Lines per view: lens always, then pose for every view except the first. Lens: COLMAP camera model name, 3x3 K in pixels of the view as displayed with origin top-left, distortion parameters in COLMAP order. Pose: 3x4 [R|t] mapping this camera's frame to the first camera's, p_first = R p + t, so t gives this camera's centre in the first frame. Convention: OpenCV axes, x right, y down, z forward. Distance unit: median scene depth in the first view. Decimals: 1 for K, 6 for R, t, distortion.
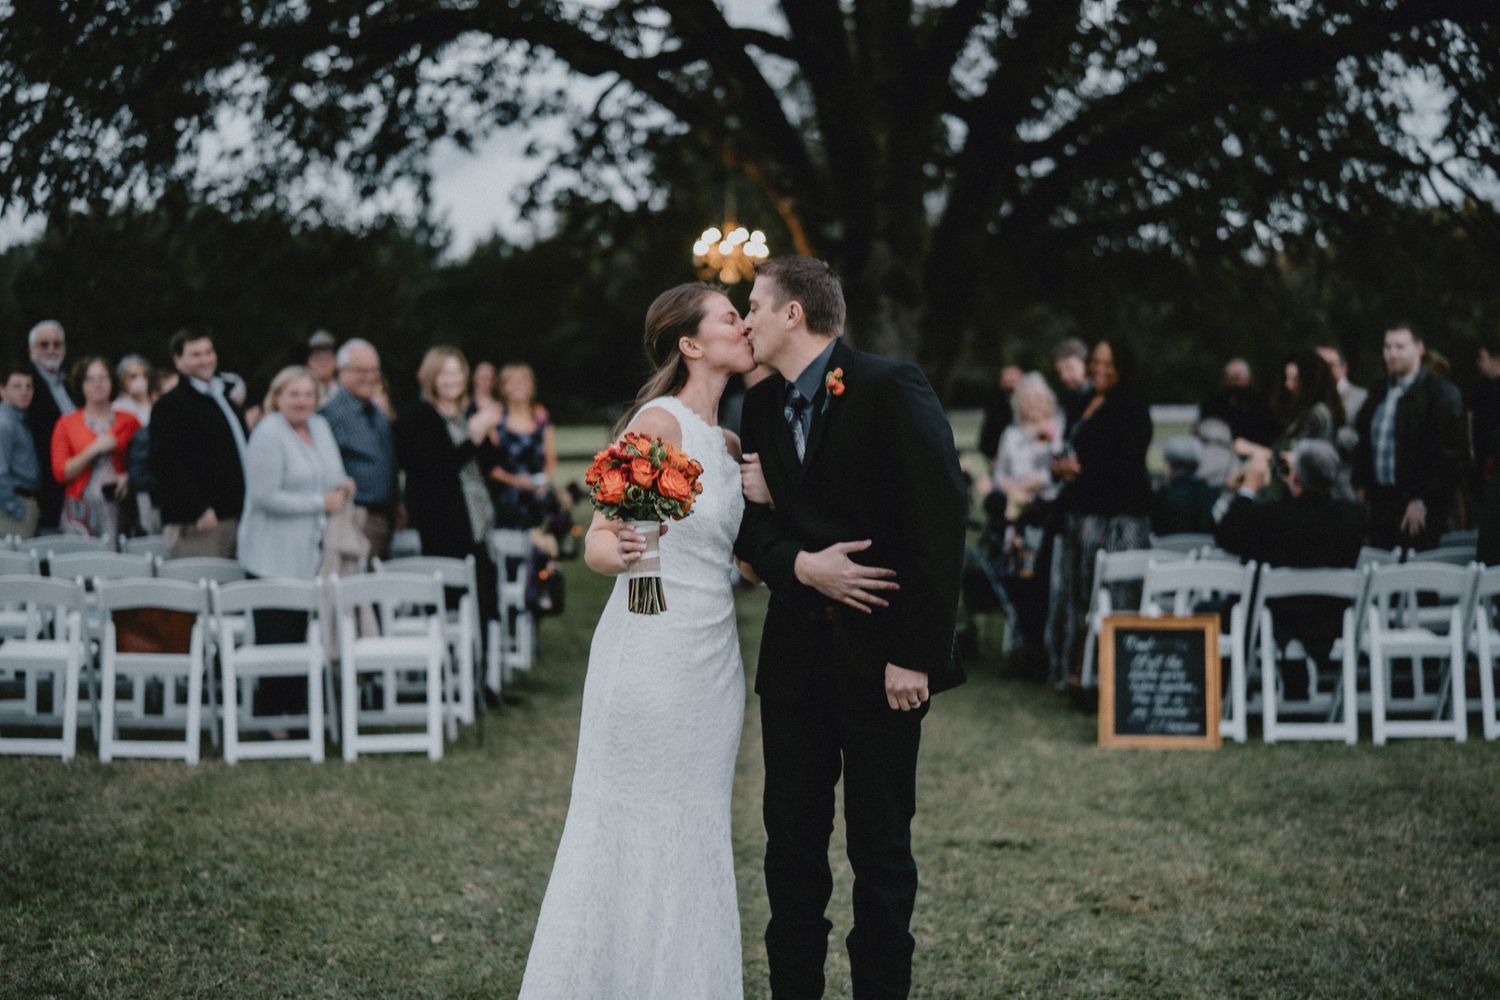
lens RADIAL K [[2122.8, 0, 750.0], [0, 2122.8, 500.0], [0, 0, 1]] dist [-0.010807, 0.001971]
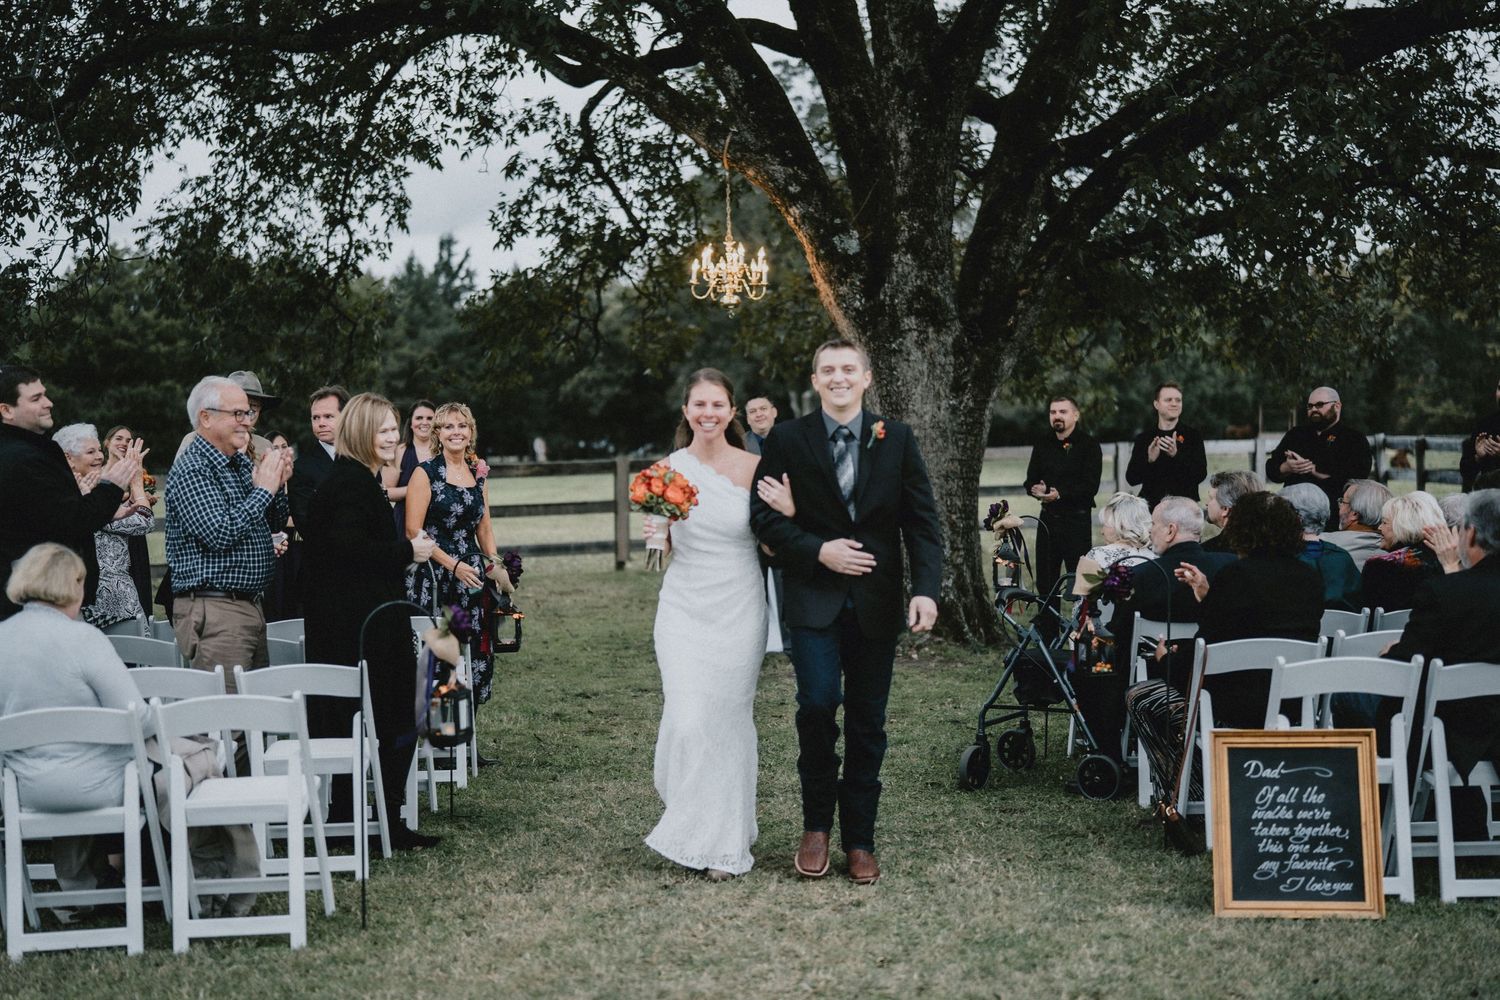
lens RADIAL K [[2117.5, 0, 750.0], [0, 2117.5, 500.0], [0, 0, 1]] dist [-0.038532, 0.138718]
pose [[0.999706, -0.018978, -0.015082, 0.010352], [0.018704, 0.999662, -0.018062, -0.007798], [0.015420, 0.017775, 0.999723, 0.142231]]
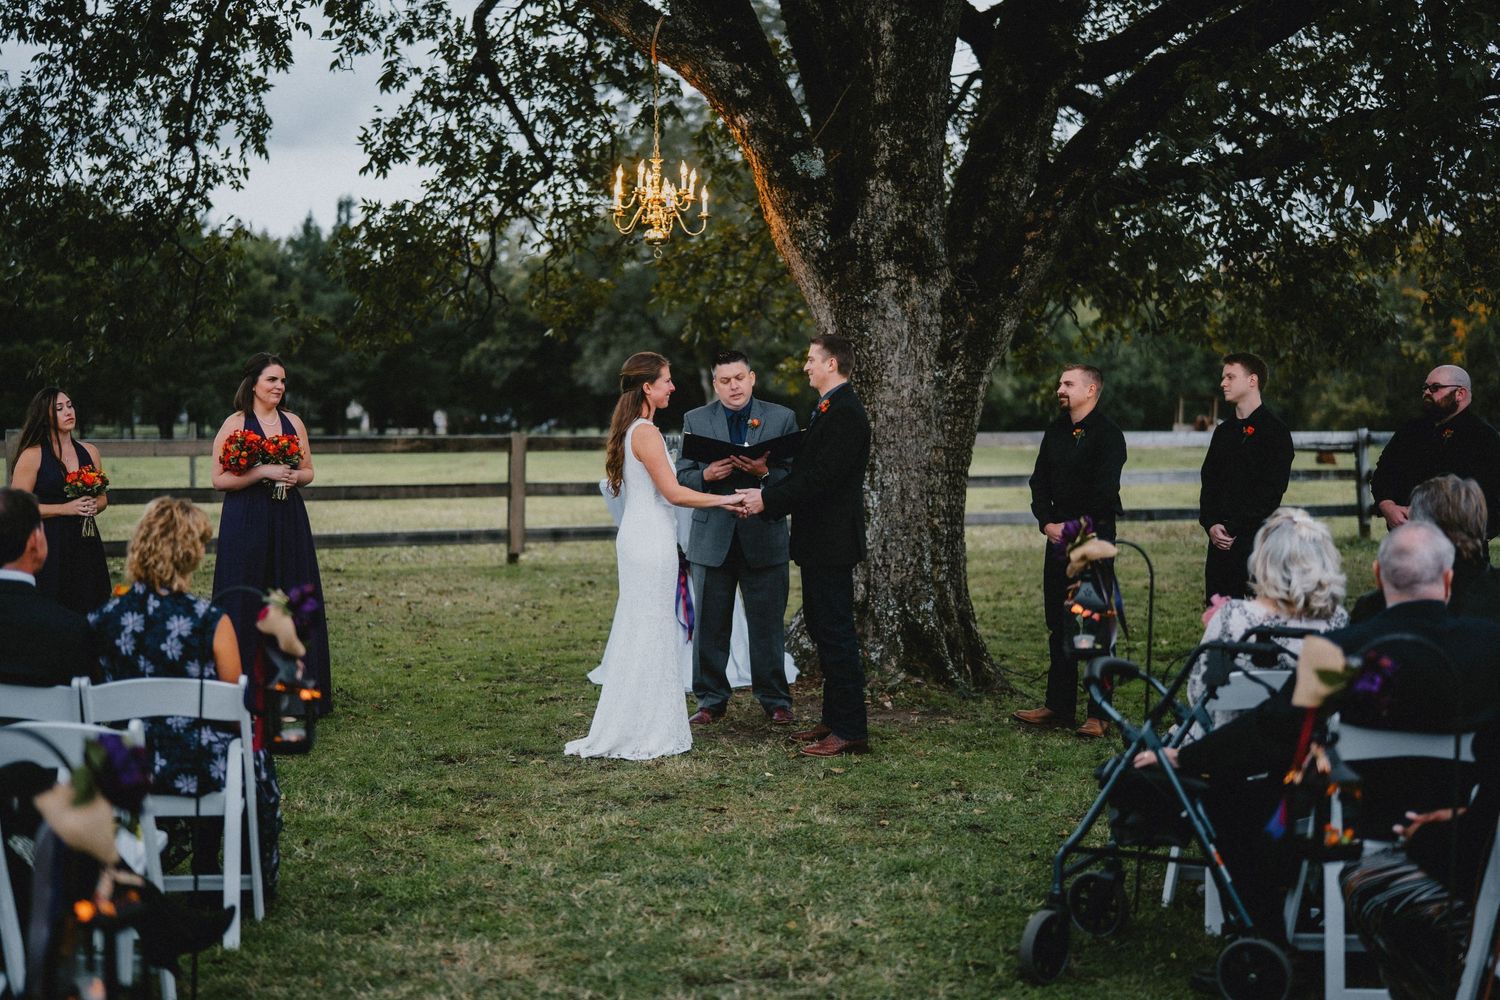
lens RADIAL K [[2117.5, 0, 750.0], [0, 2117.5, 500.0], [0, 0, 1]] dist [-0.038532, 0.138718]
pose [[0.999516, 0.006234, 0.030478, 0.000555], [-0.005989, 0.999949, -0.008128, -0.015941], [-0.030527, 0.007941, 0.999502, 0.339230]]
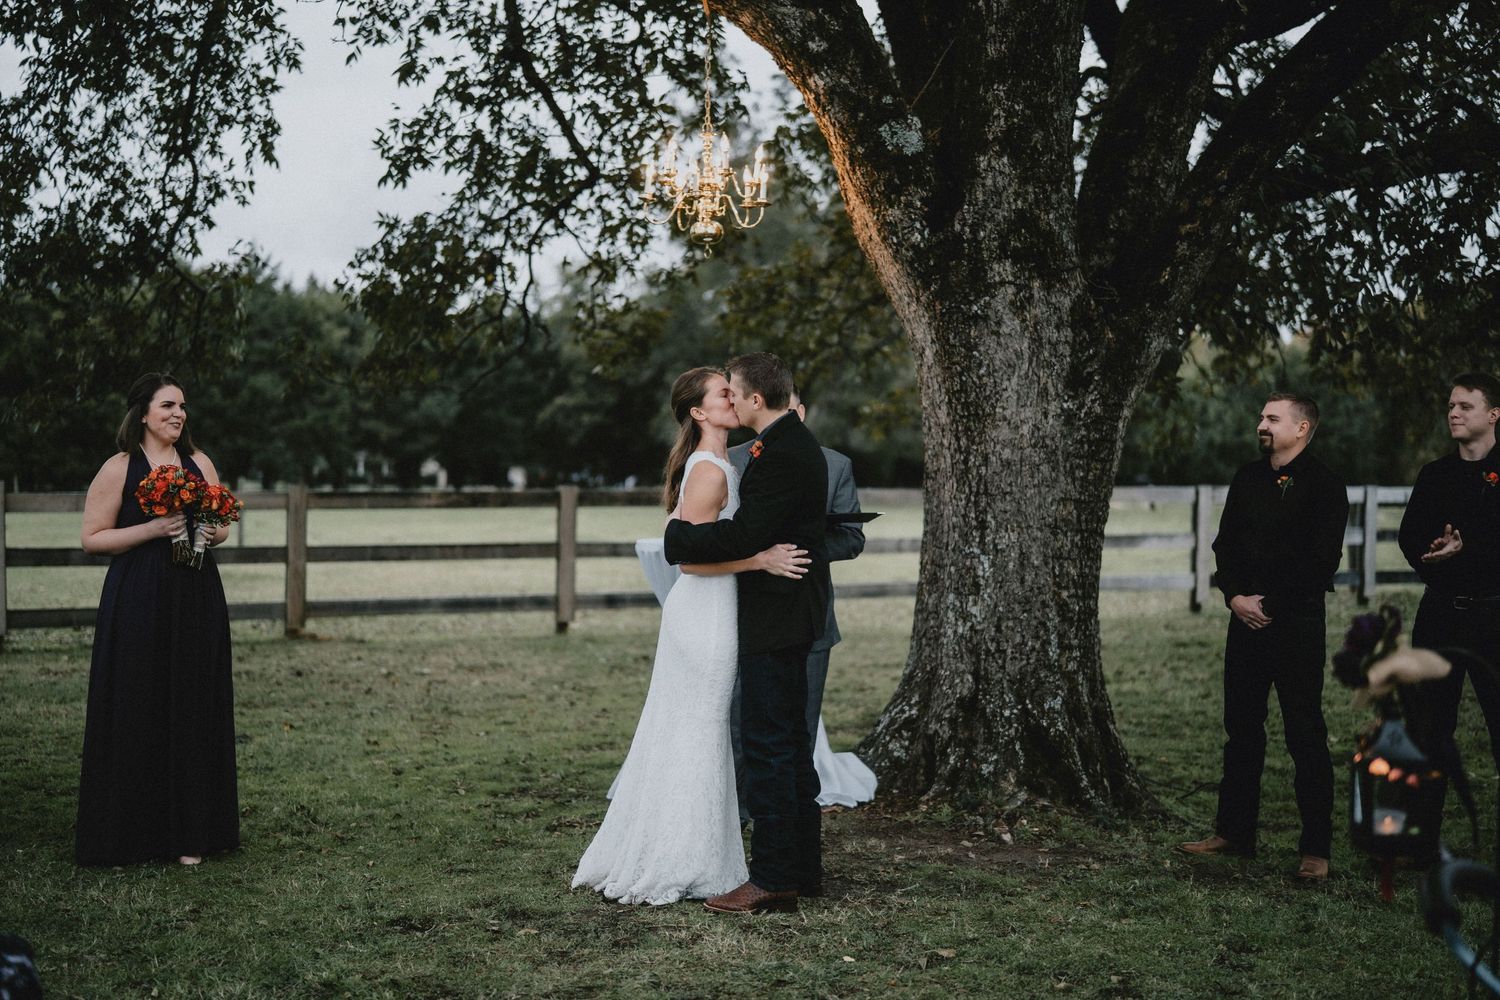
lens RADIAL K [[2122.8, 0, 750.0], [0, 2122.8, 500.0], [0, 0, 1]] dist [-0.010807, 0.001971]
pose [[0.999921, 0.008799, -0.008979, 0.006823], [-0.009113, 0.999328, -0.035509, -0.018994], [0.008661, 0.035588, 0.999329, 0.484781]]
